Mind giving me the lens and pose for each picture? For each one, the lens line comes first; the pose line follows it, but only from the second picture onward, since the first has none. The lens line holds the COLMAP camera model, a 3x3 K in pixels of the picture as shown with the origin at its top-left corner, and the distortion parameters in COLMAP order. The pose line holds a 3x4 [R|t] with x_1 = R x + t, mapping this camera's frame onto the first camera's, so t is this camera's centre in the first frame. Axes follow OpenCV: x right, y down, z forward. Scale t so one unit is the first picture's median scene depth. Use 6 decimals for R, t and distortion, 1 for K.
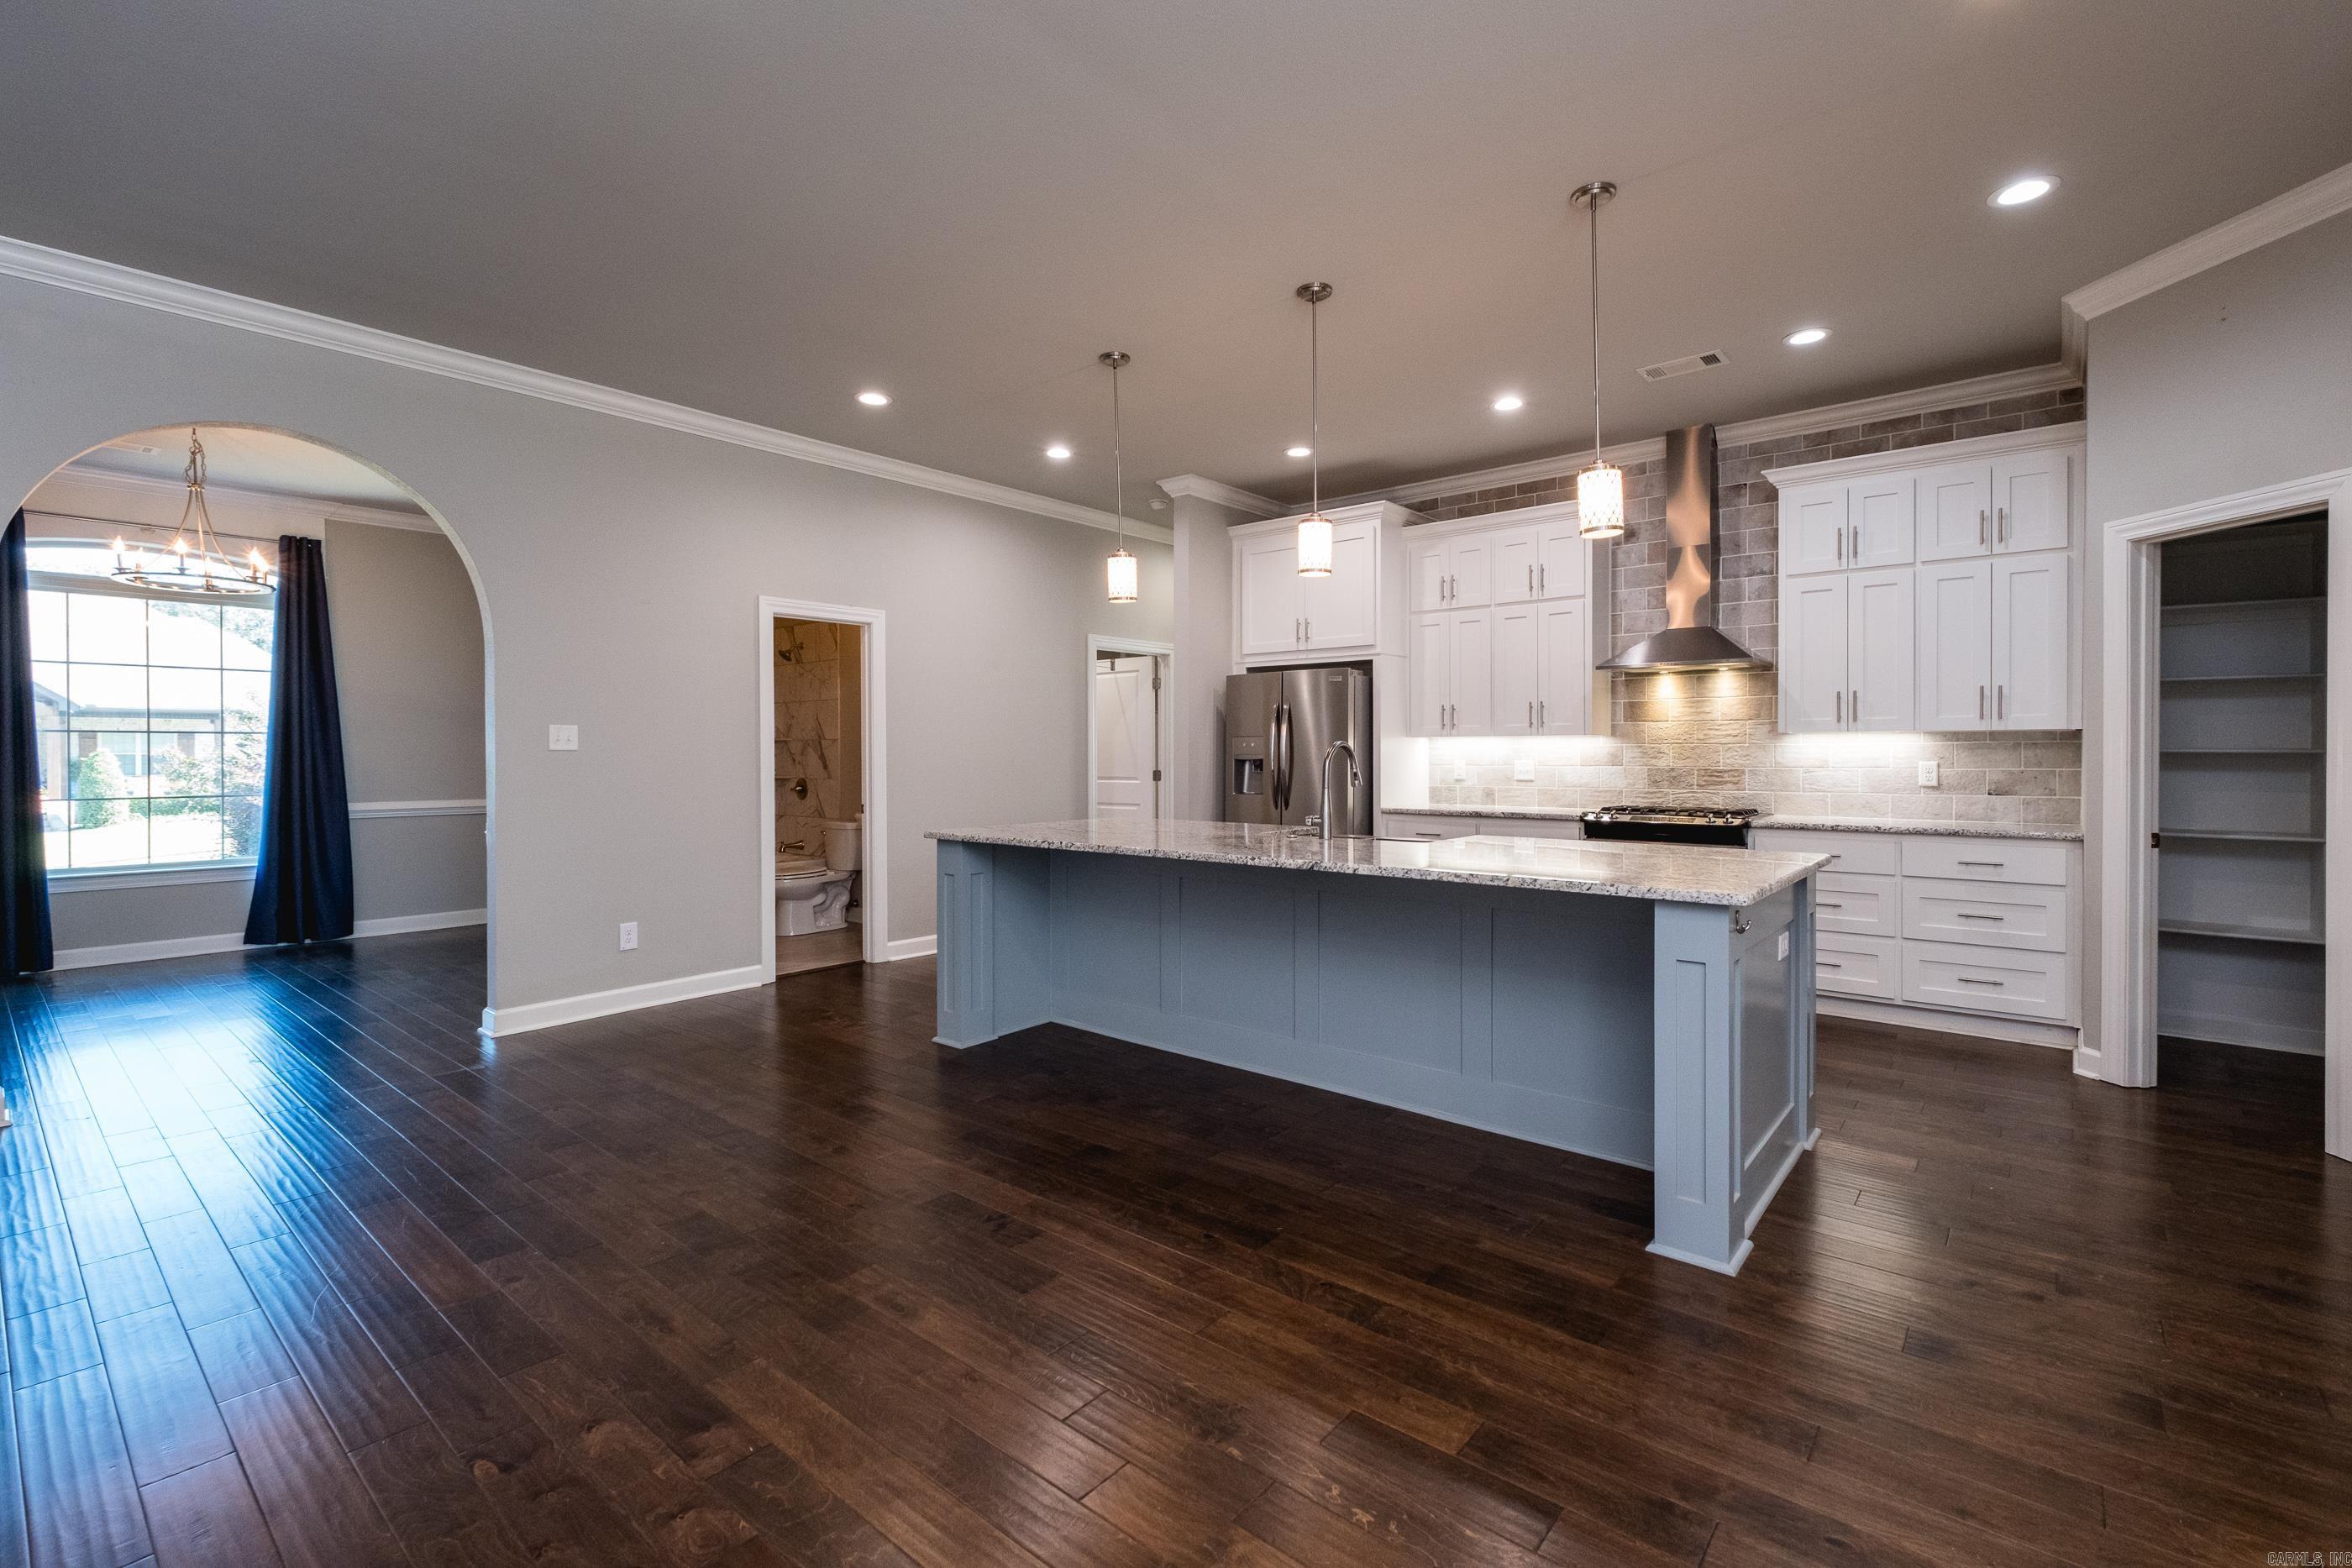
lens RADIAL K [[1019.1, 0, 1190.1], [0, 1019.1, 760.1], [0, 0, 1]] dist [0.003616, -0.000905]
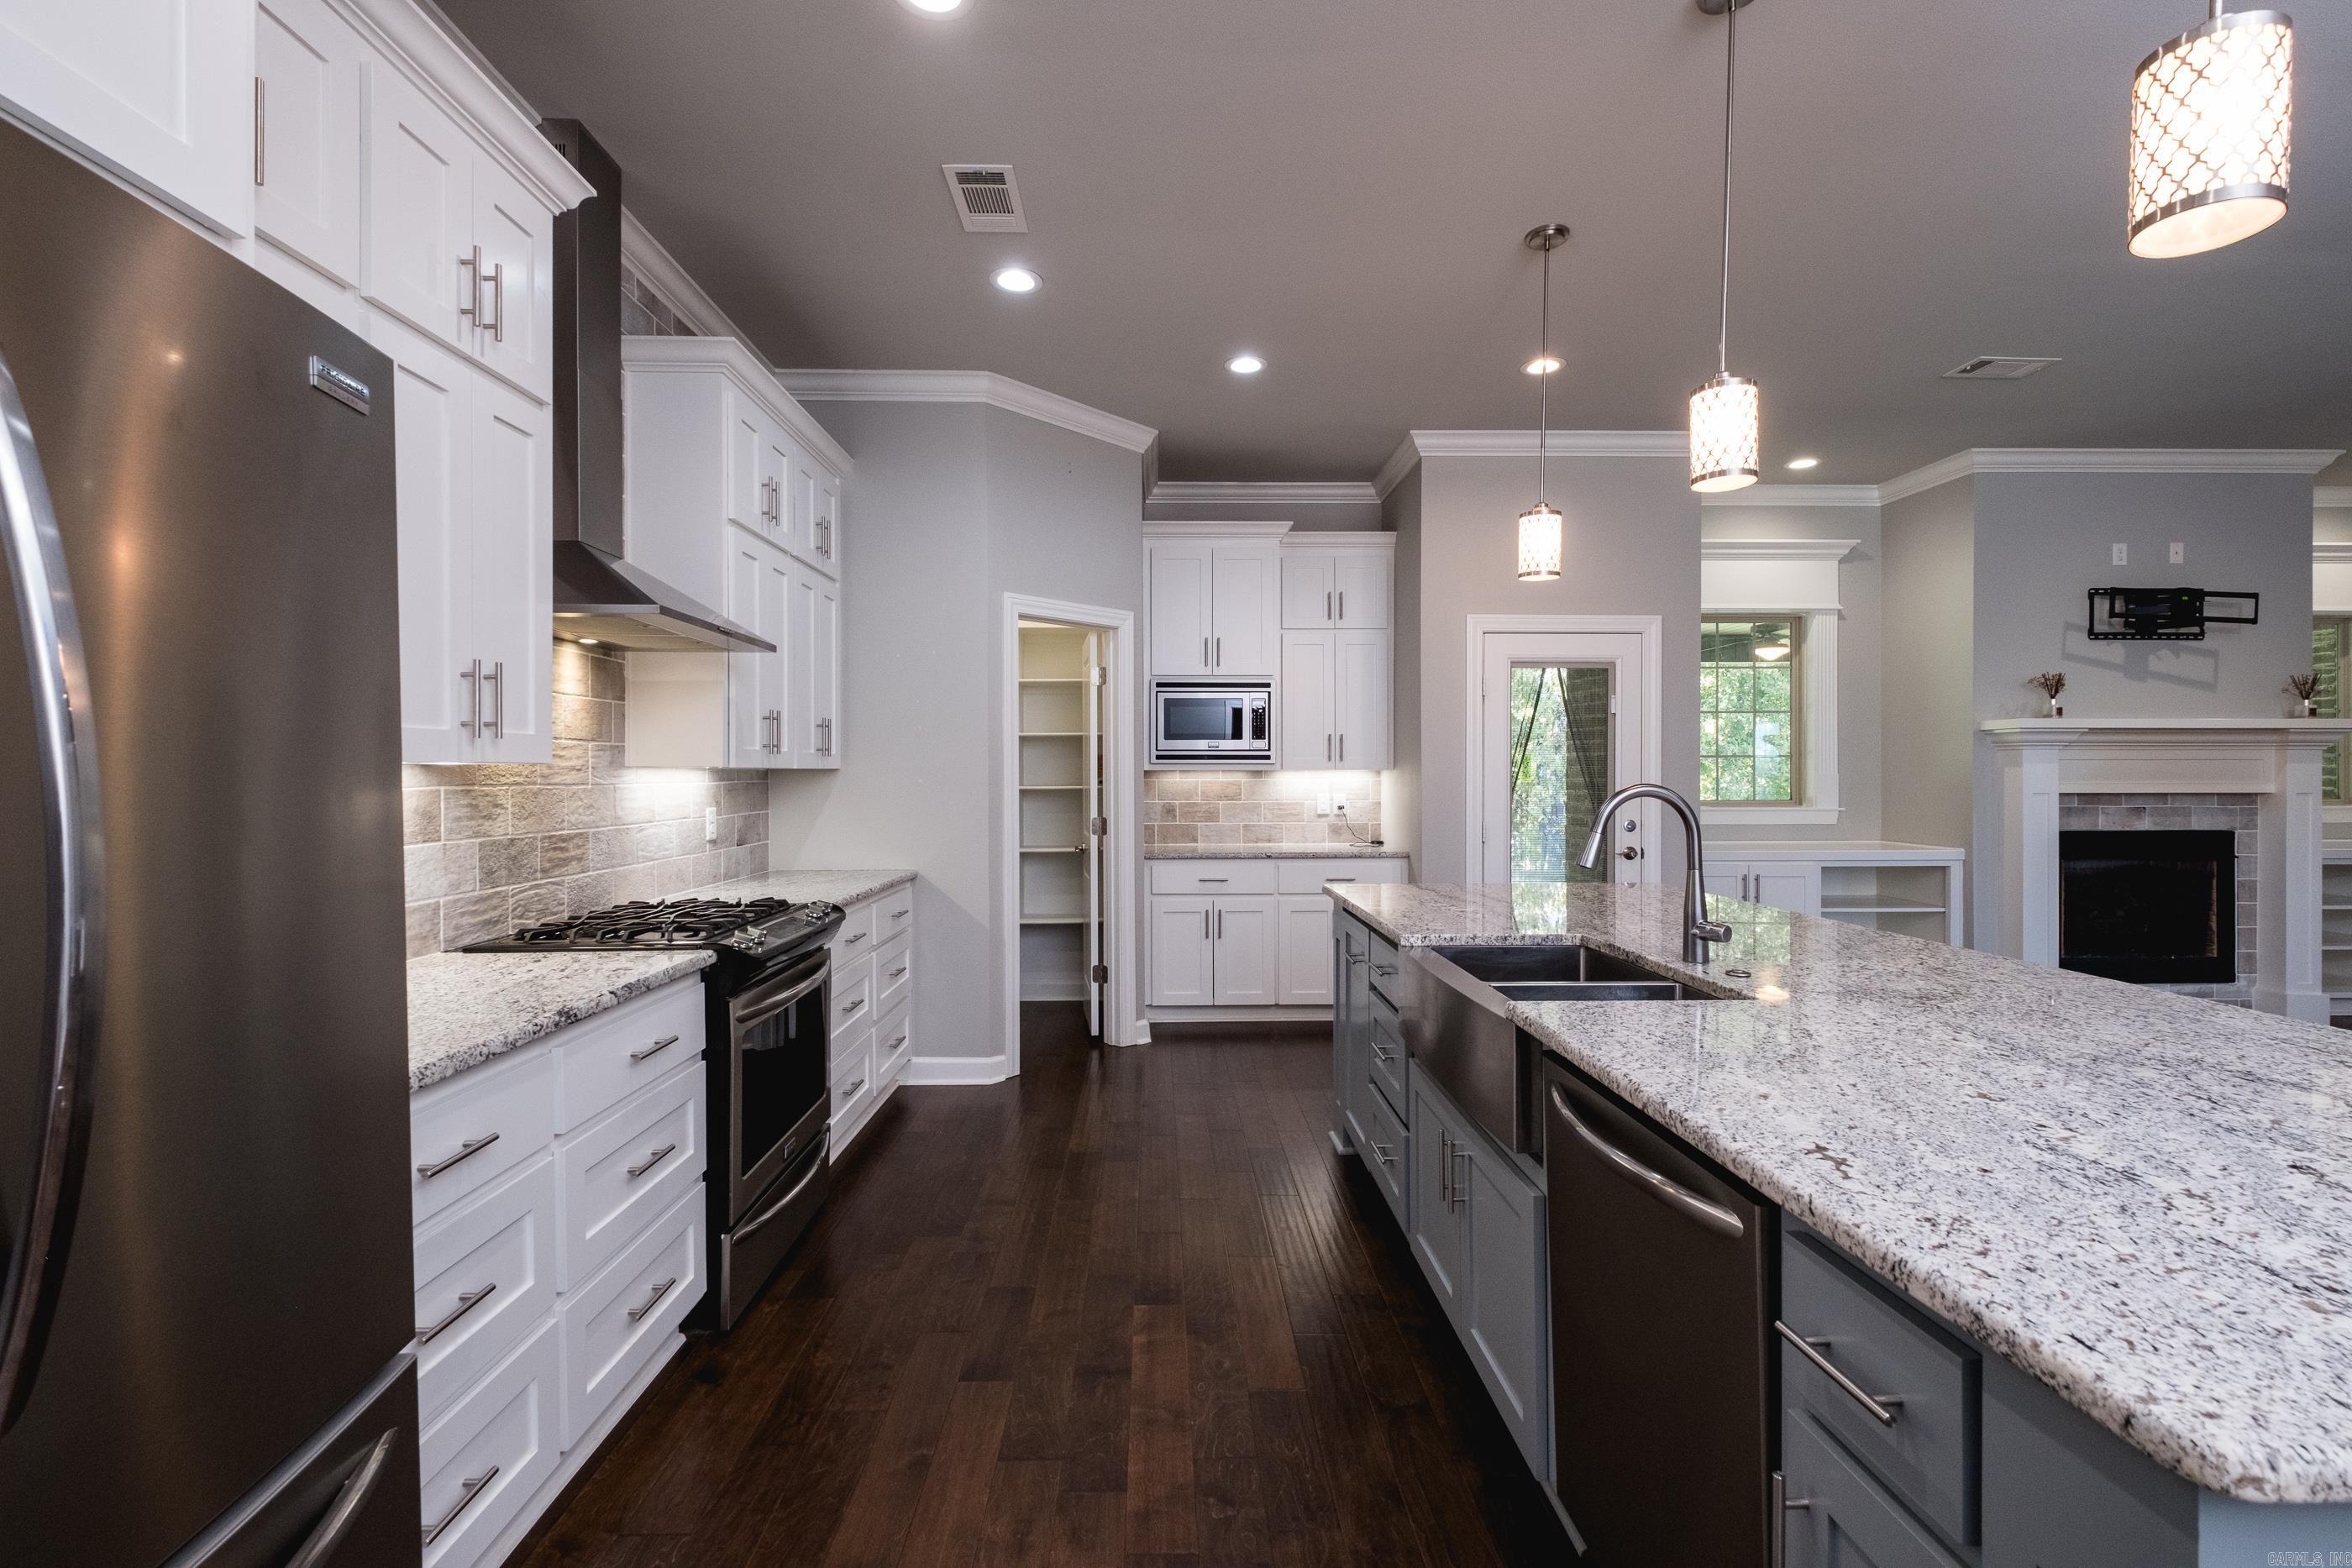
lens RADIAL K [[1019.1, 0, 1182.8], [0, 1019.1, 779.1], [0, 0, 1]] dist [0.003616, -0.000905]
pose [[-0.668407, 0.000857, 0.743795, -0.073693], [0.011029, 0.999901, 0.008759, -0.022282], [-0.743714, 0.014058, -0.668350, 1.249445]]
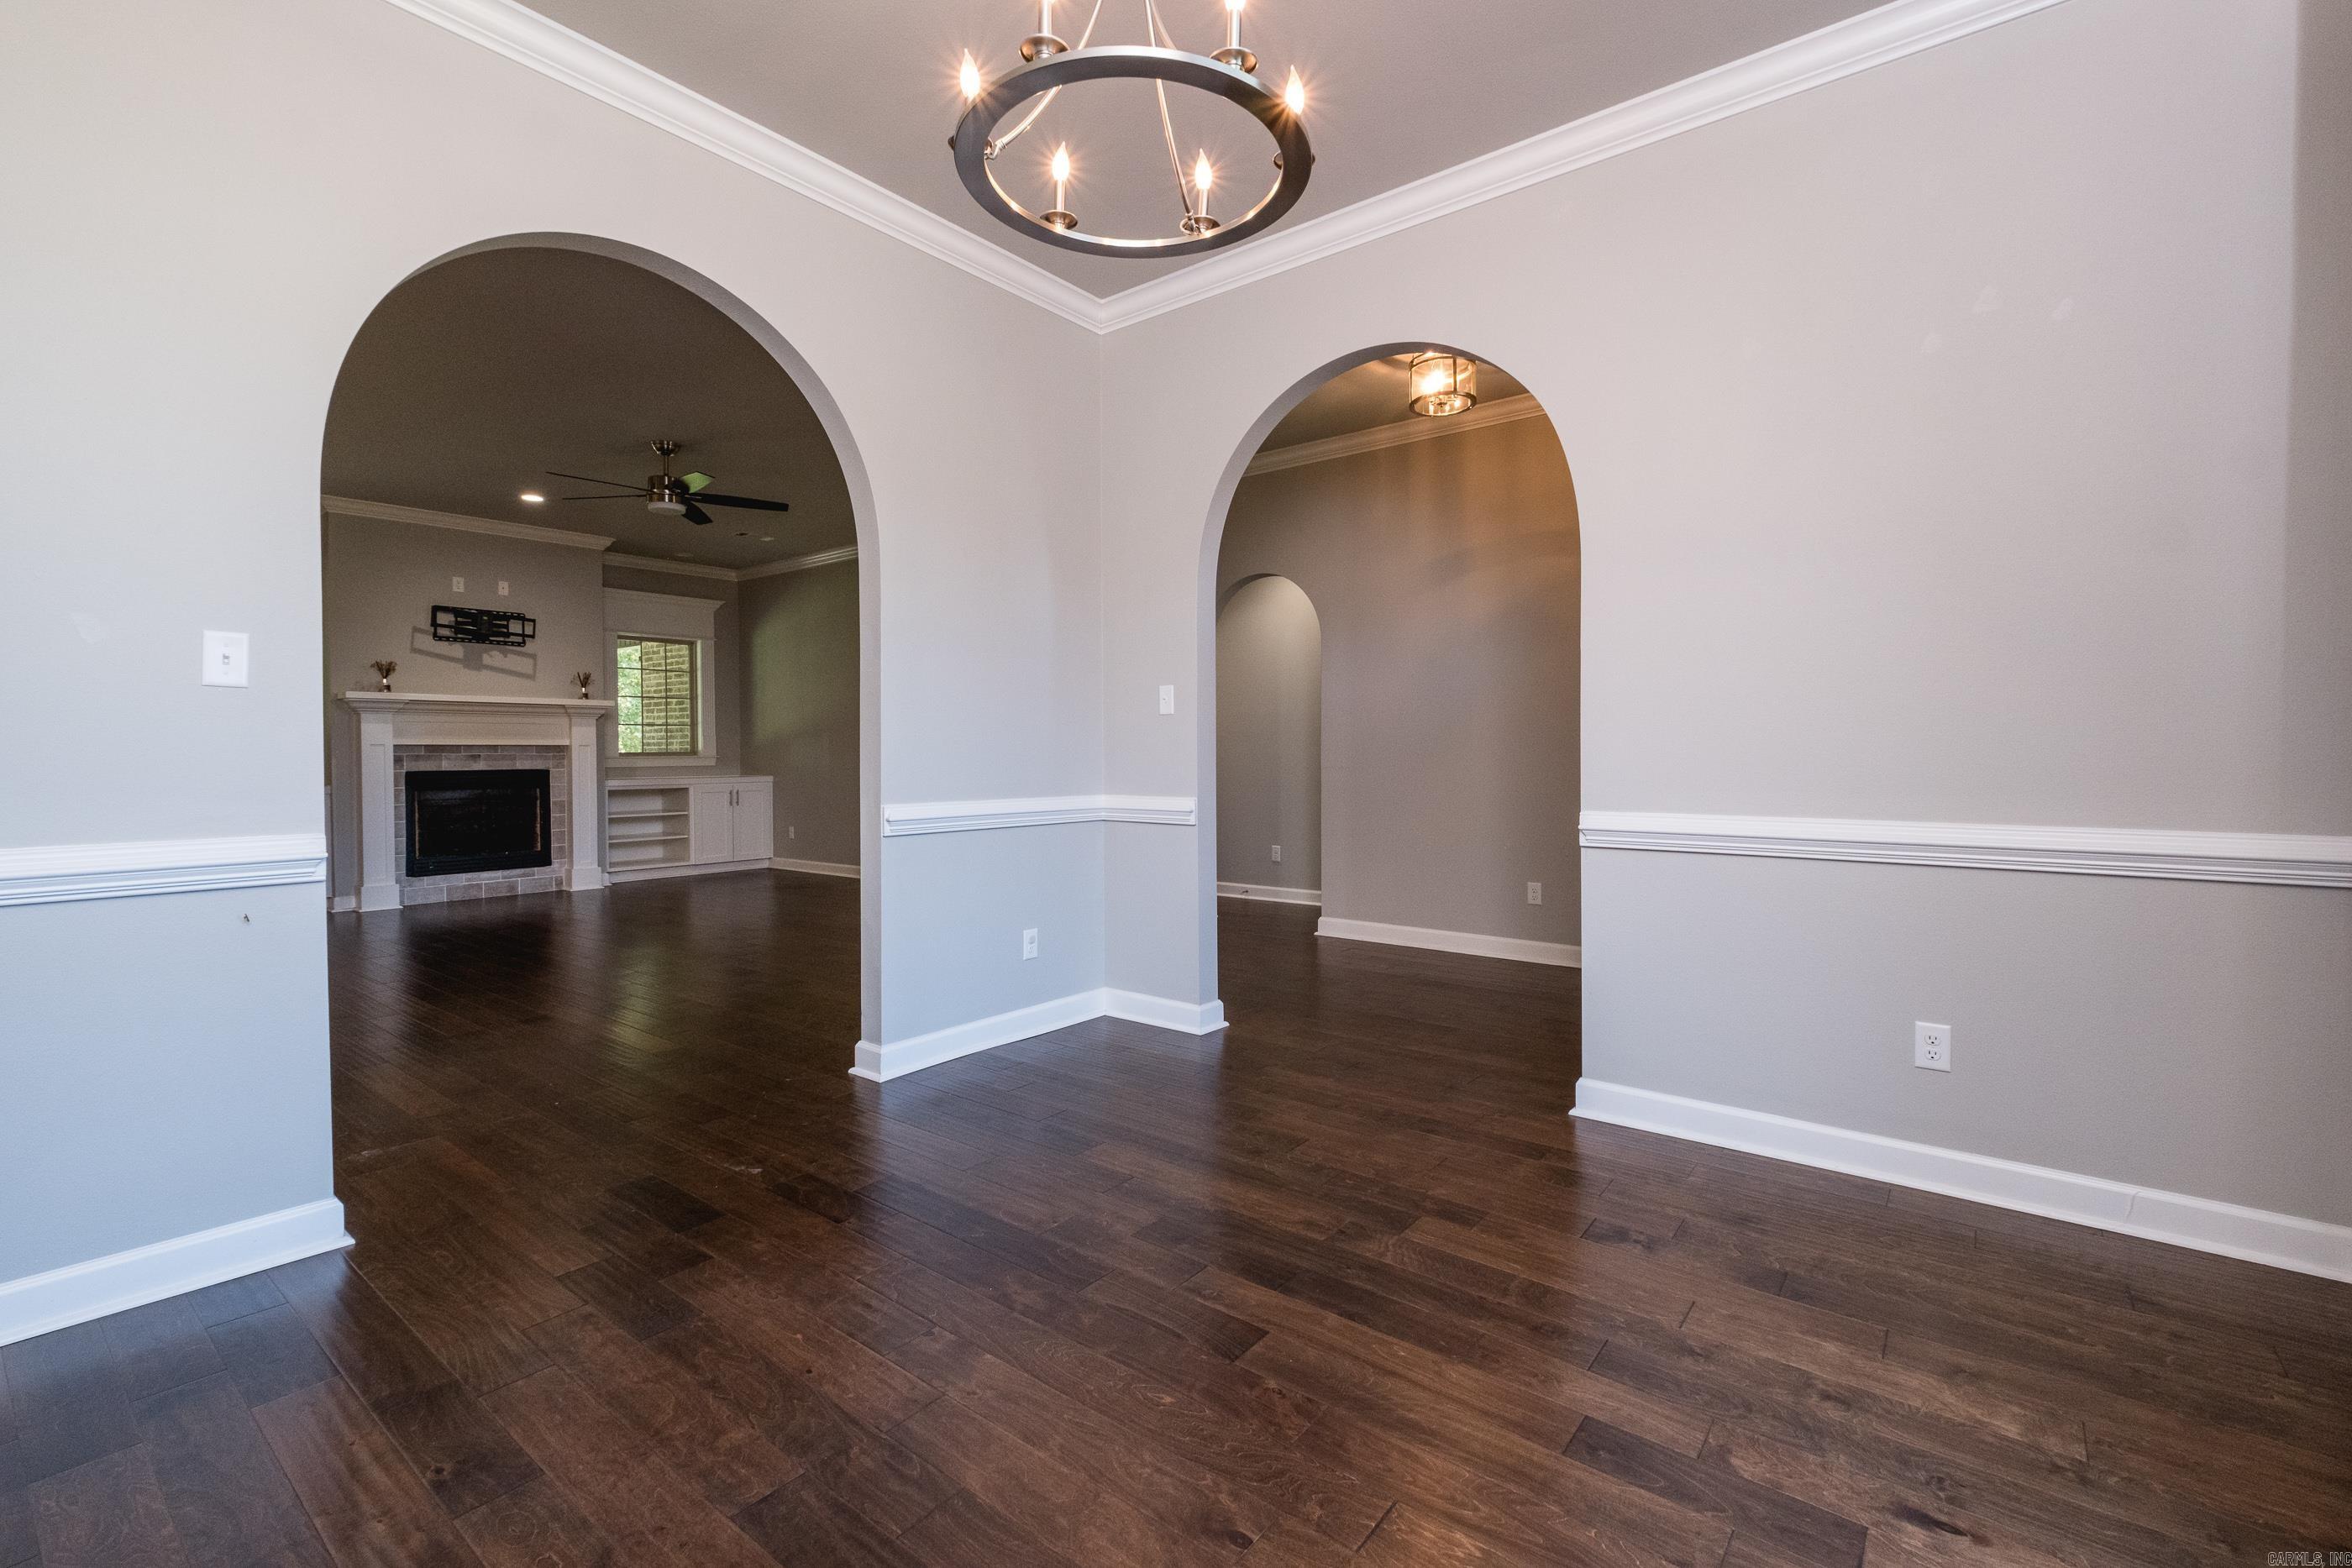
lens RADIAL K [[1019.1, 0, 1226.6], [0, 1019.1, 771.2], [0, 0, 1]] dist [0.003616, -0.000905]
pose [[-0.996502, 0.005025, -0.083415, -1.007791], [0.002460, 0.999522, 0.030824, 0.007498], [0.083530, 0.030511, -0.996038, 1.494391]]
